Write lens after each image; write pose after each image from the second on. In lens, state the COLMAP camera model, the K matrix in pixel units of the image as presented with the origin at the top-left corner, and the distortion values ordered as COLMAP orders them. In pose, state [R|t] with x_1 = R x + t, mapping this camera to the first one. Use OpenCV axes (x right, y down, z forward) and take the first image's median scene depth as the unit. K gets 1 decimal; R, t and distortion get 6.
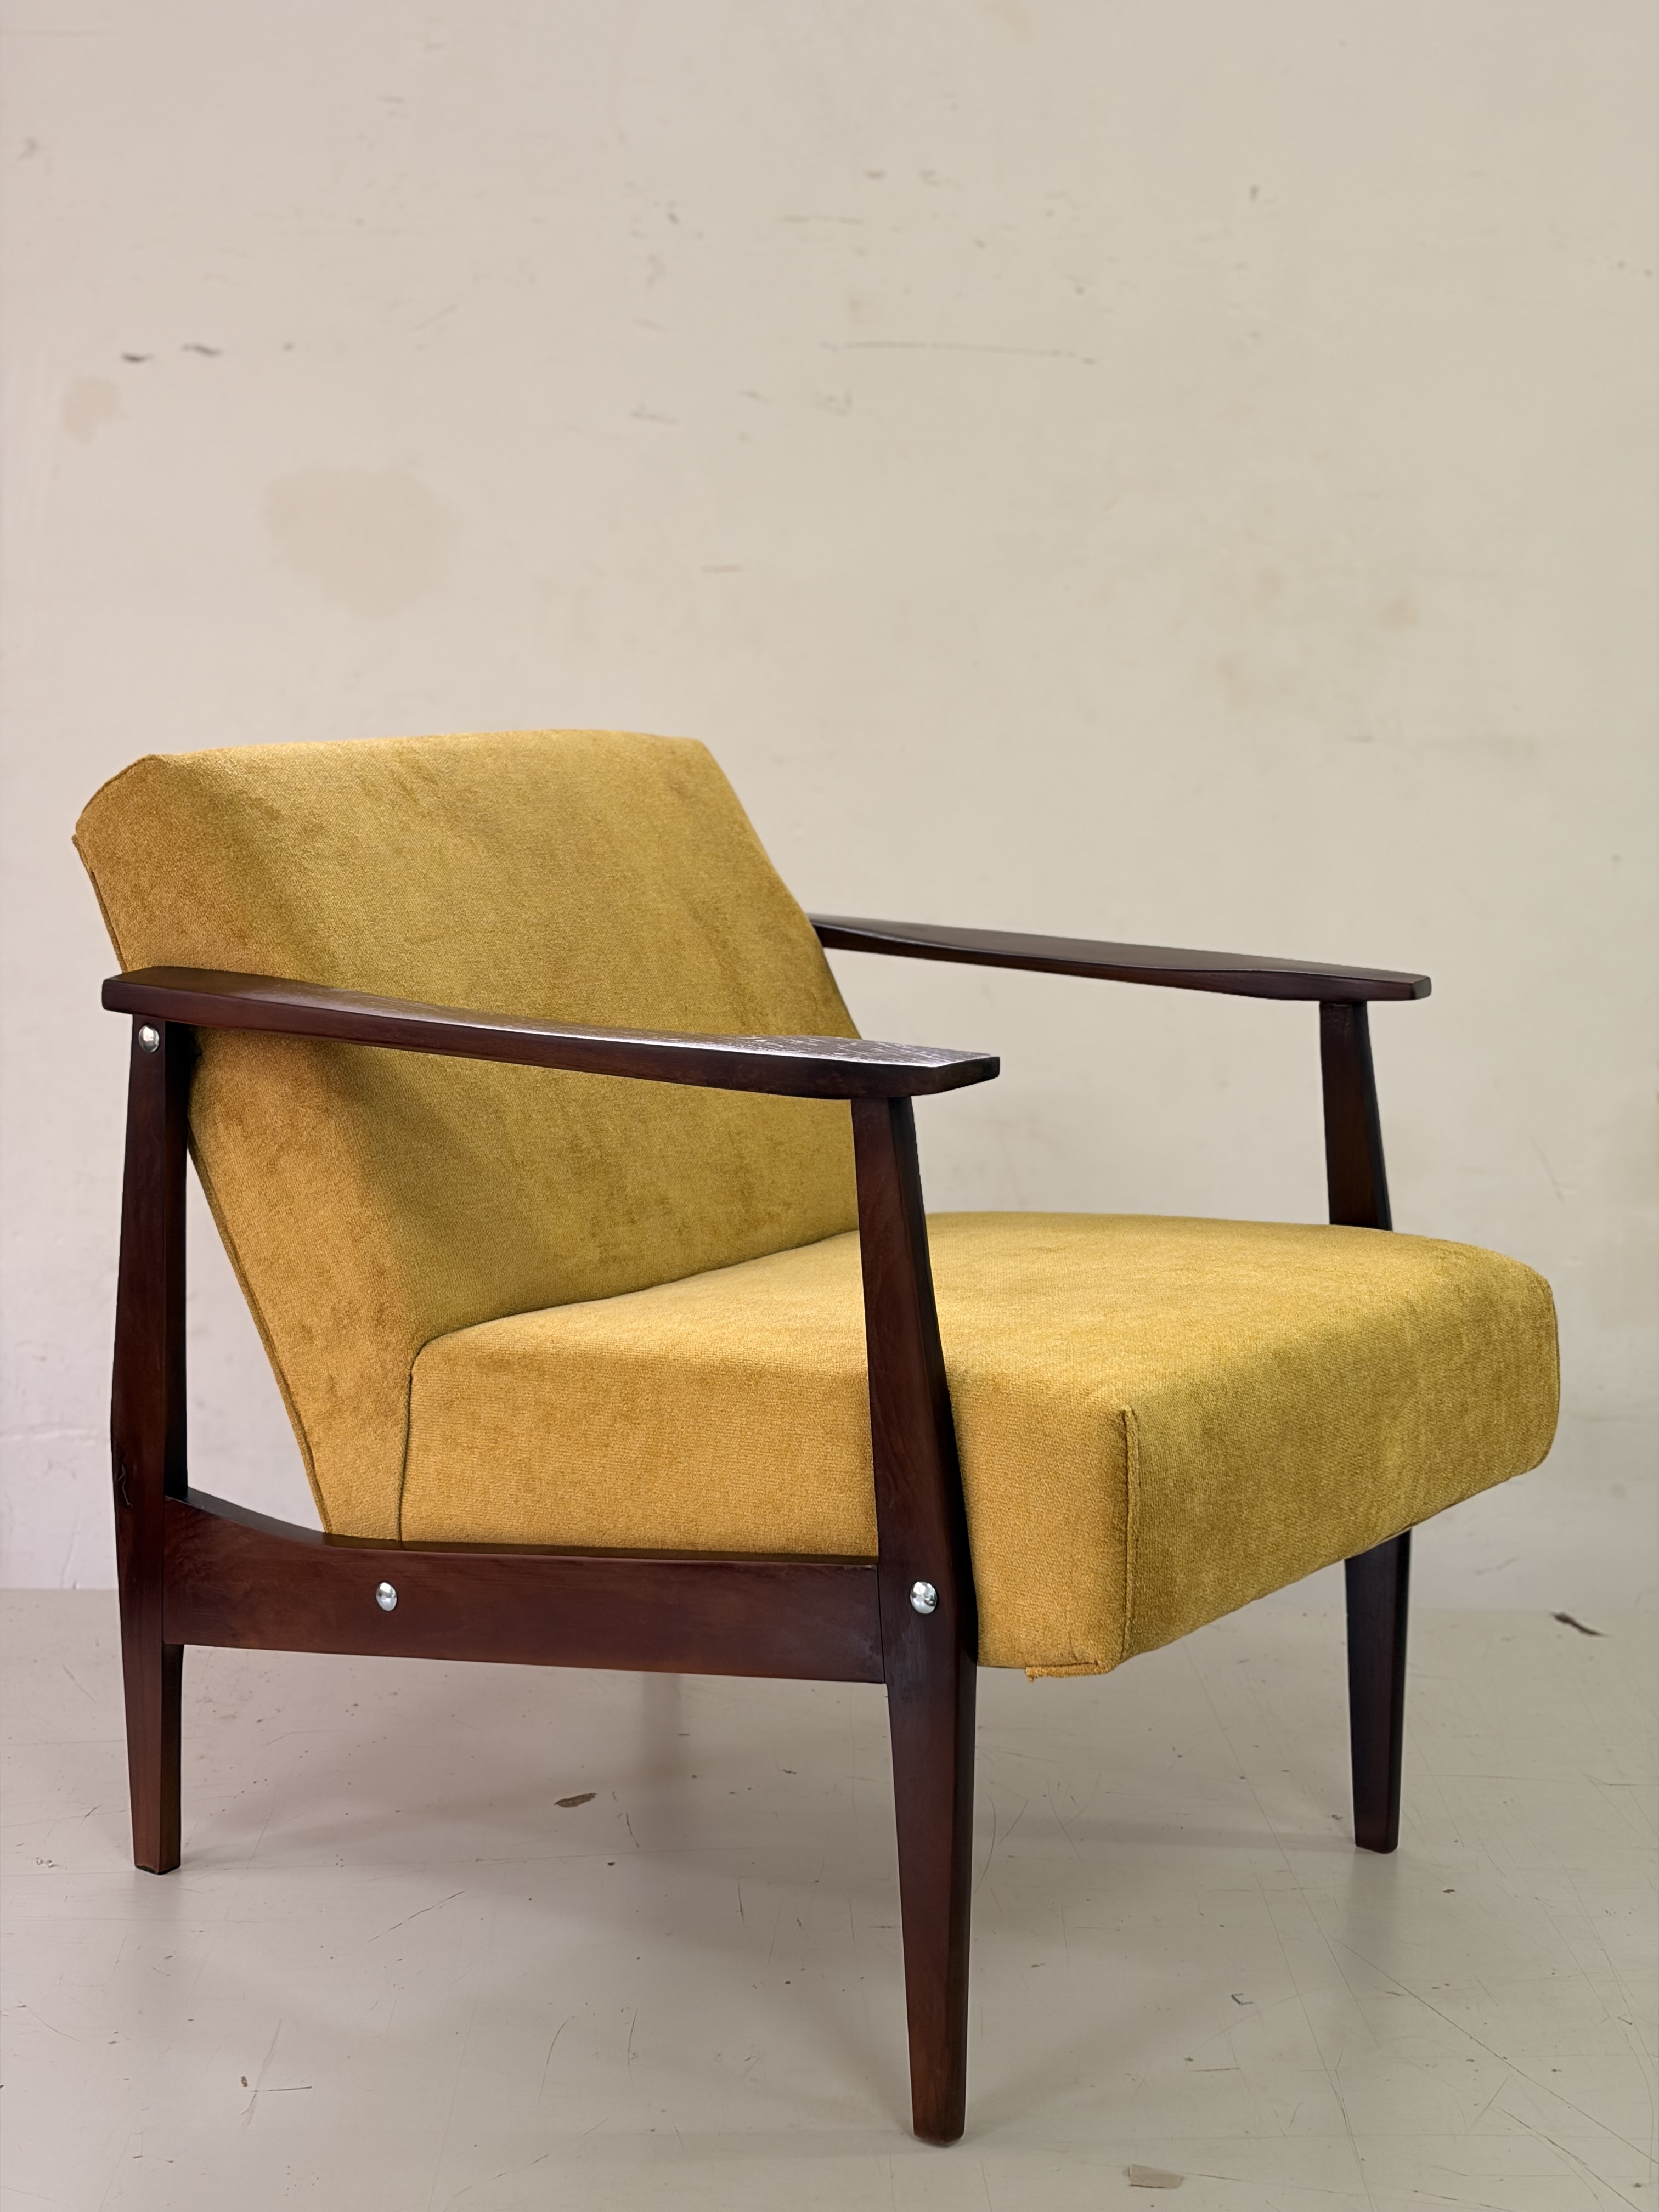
lens RADIAL K [[3314.5, 0, 841.6], [0, 3314.5, 1102.0], [0, 0, 1]] dist [0.209803, -0.723649]
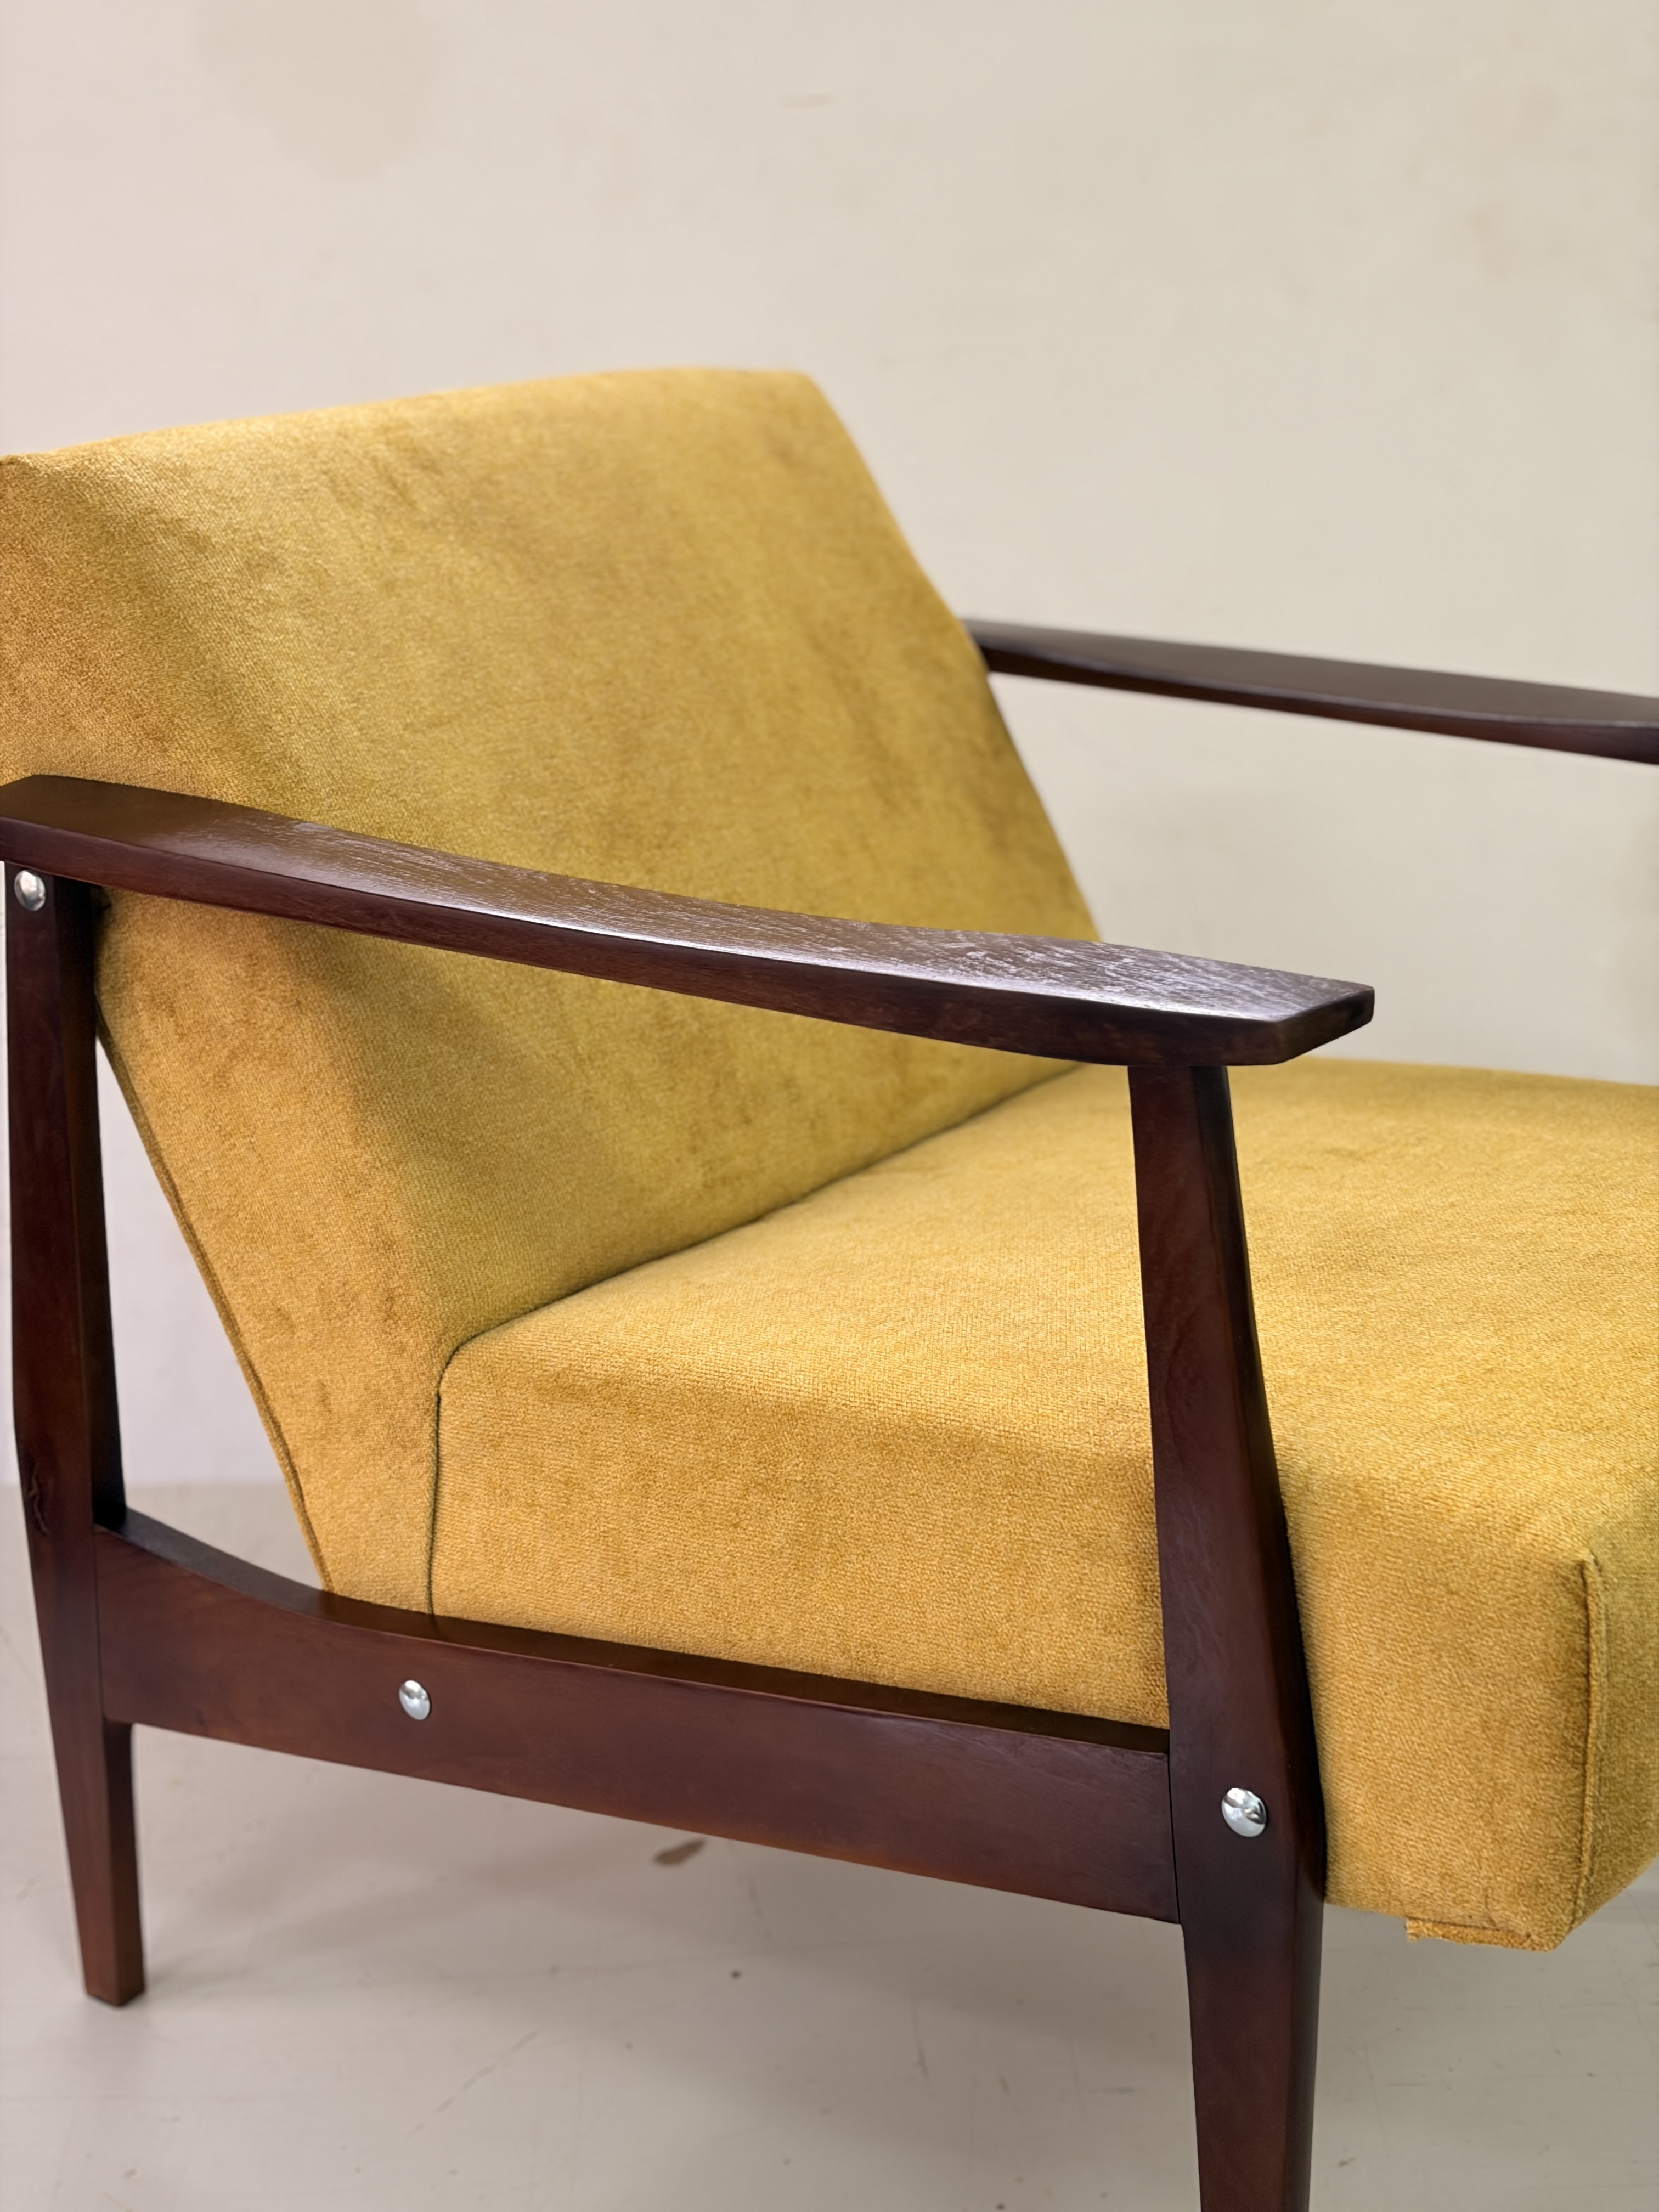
lens RADIAL K [[3314.5, 0, 841.6], [0, 3314.5, 1102.0], [0, 0, 1]] dist [0.209803, -0.723649]
pose [[0.999818, -0.018013, -0.006308, -0.040575], [0.018749, 0.988772, 0.148251, -0.073616], [0.003567, -0.148343, 0.988930, 0.327832]]
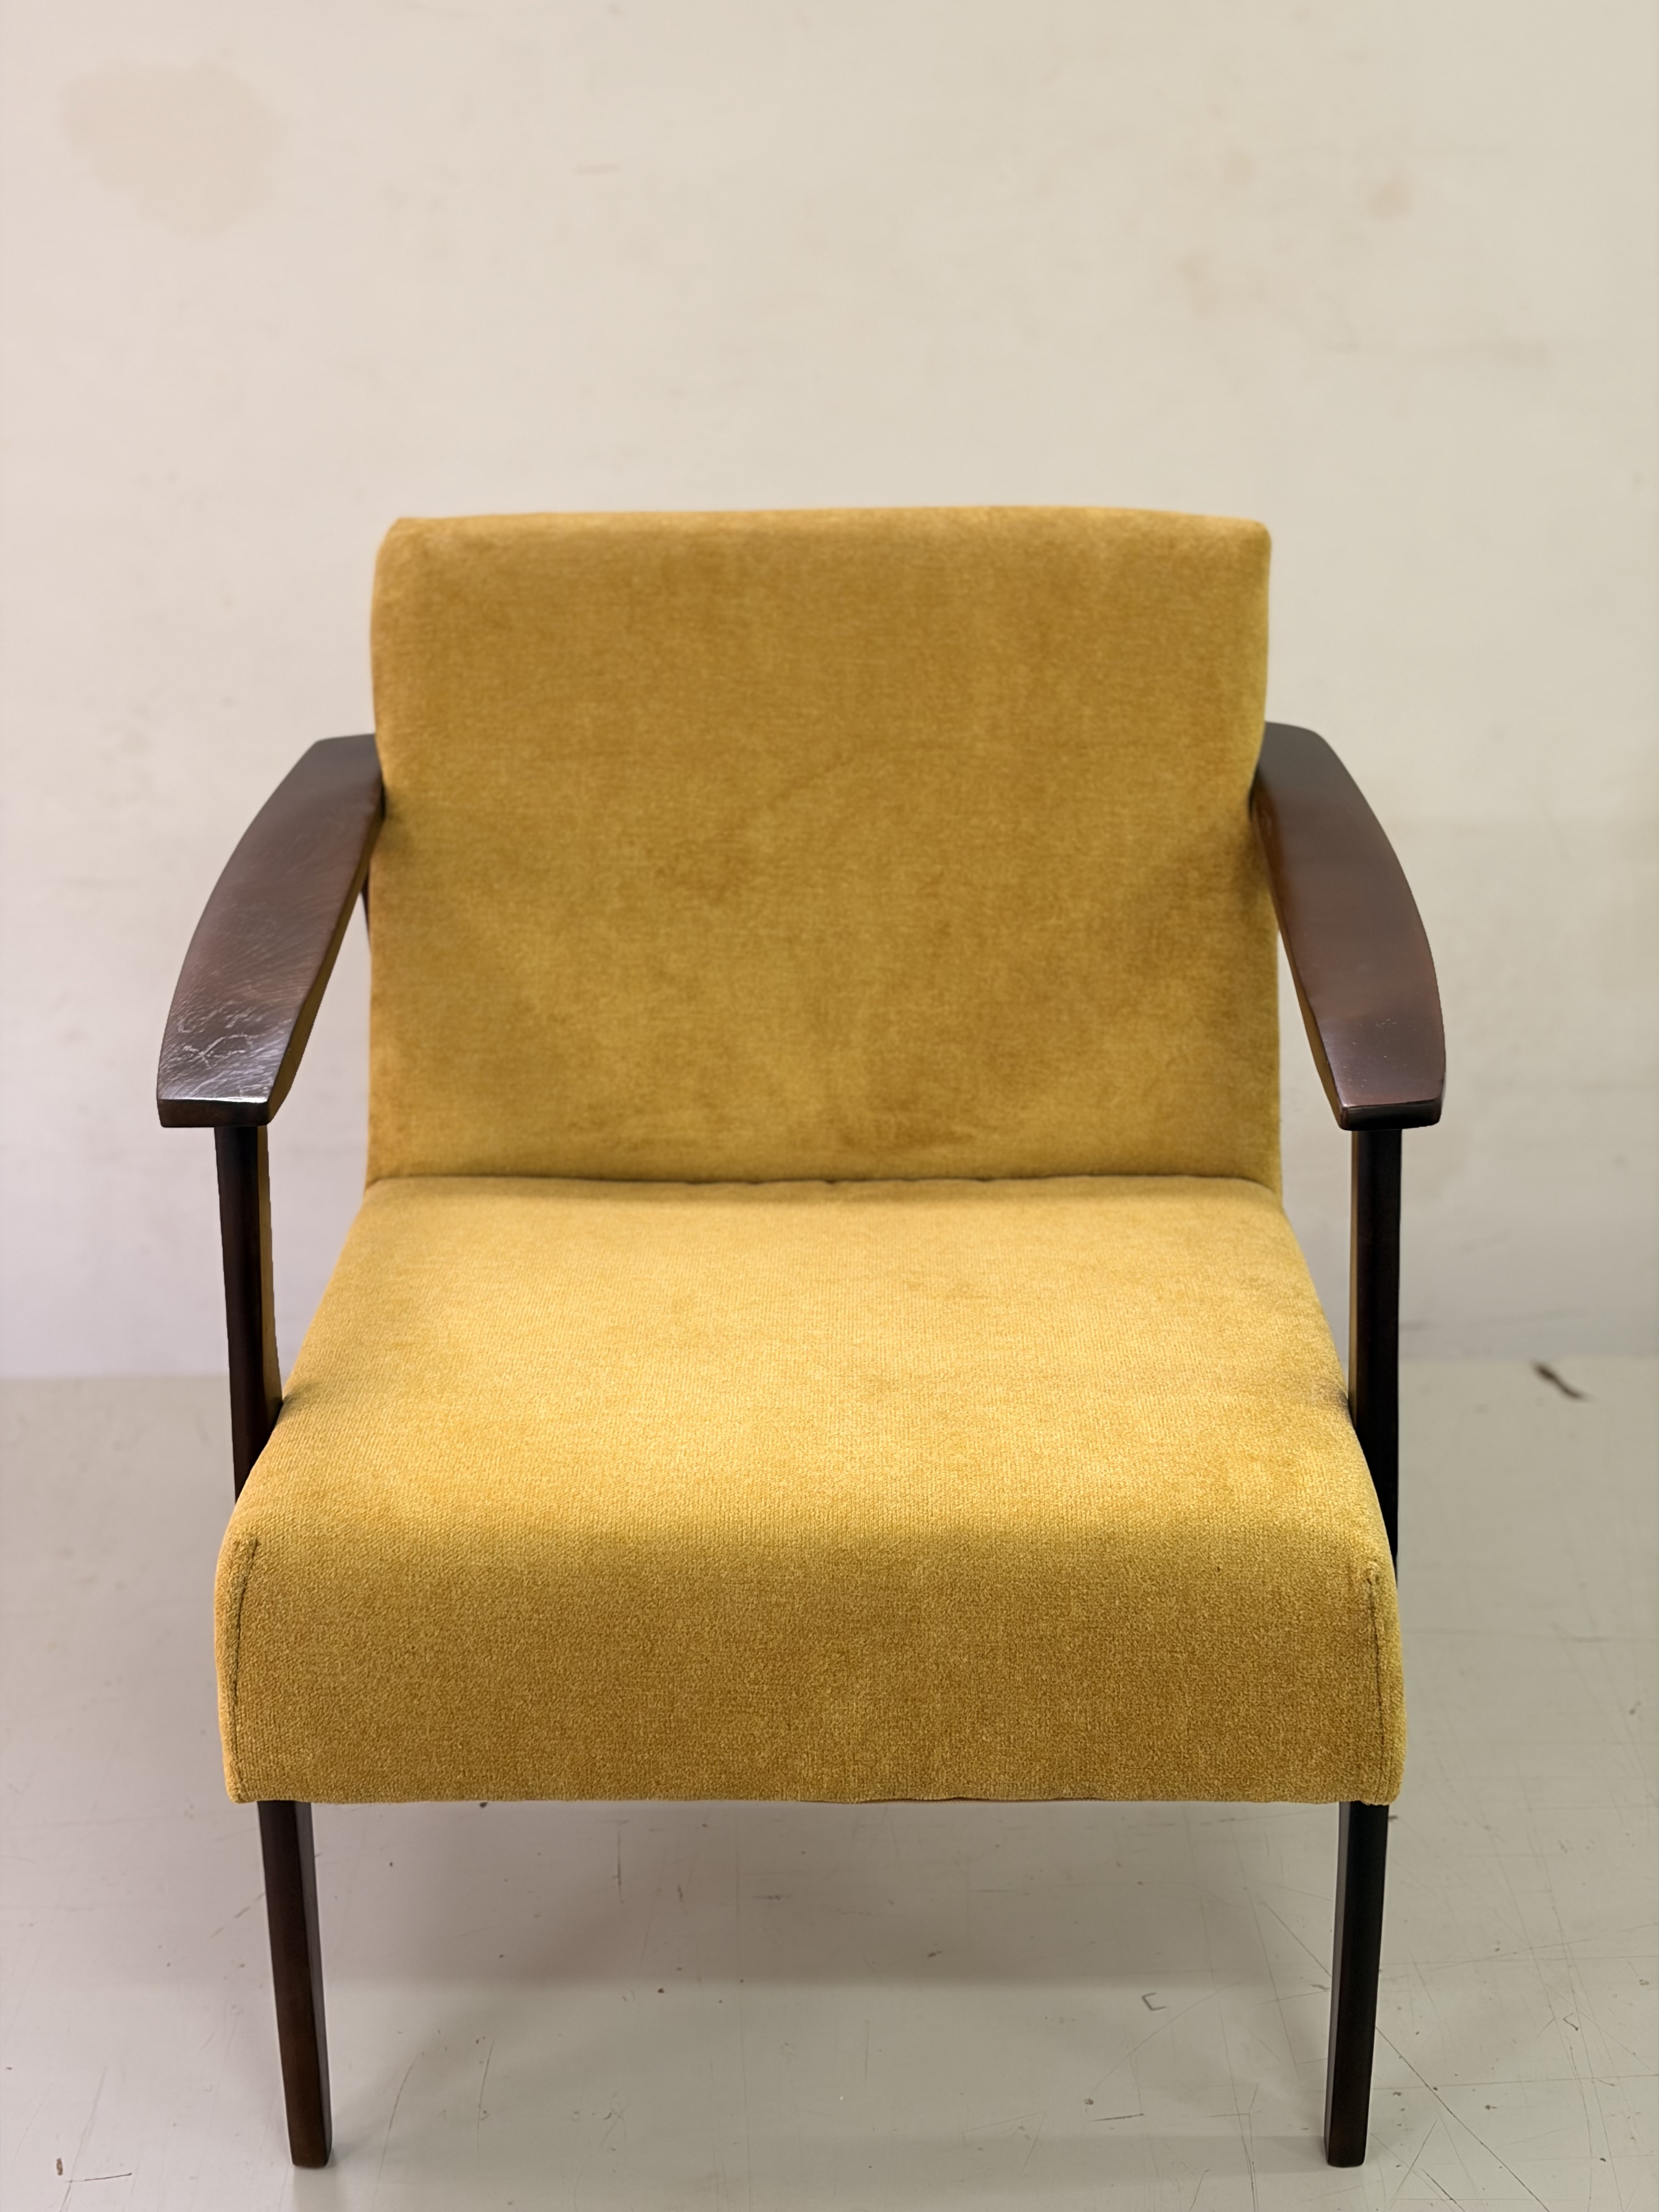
lens RADIAL K [[3314.5, 0, 841.6], [0, 3314.5, 1102.0], [0, 0, 1]] dist [0.209803, -0.723649]
pose [[0.999442, -0.024557, -0.022656, 0.059706], [0.029131, 0.972531, 0.230944, -0.183733], [0.016363, -0.231475, 0.972703, 0.160160]]
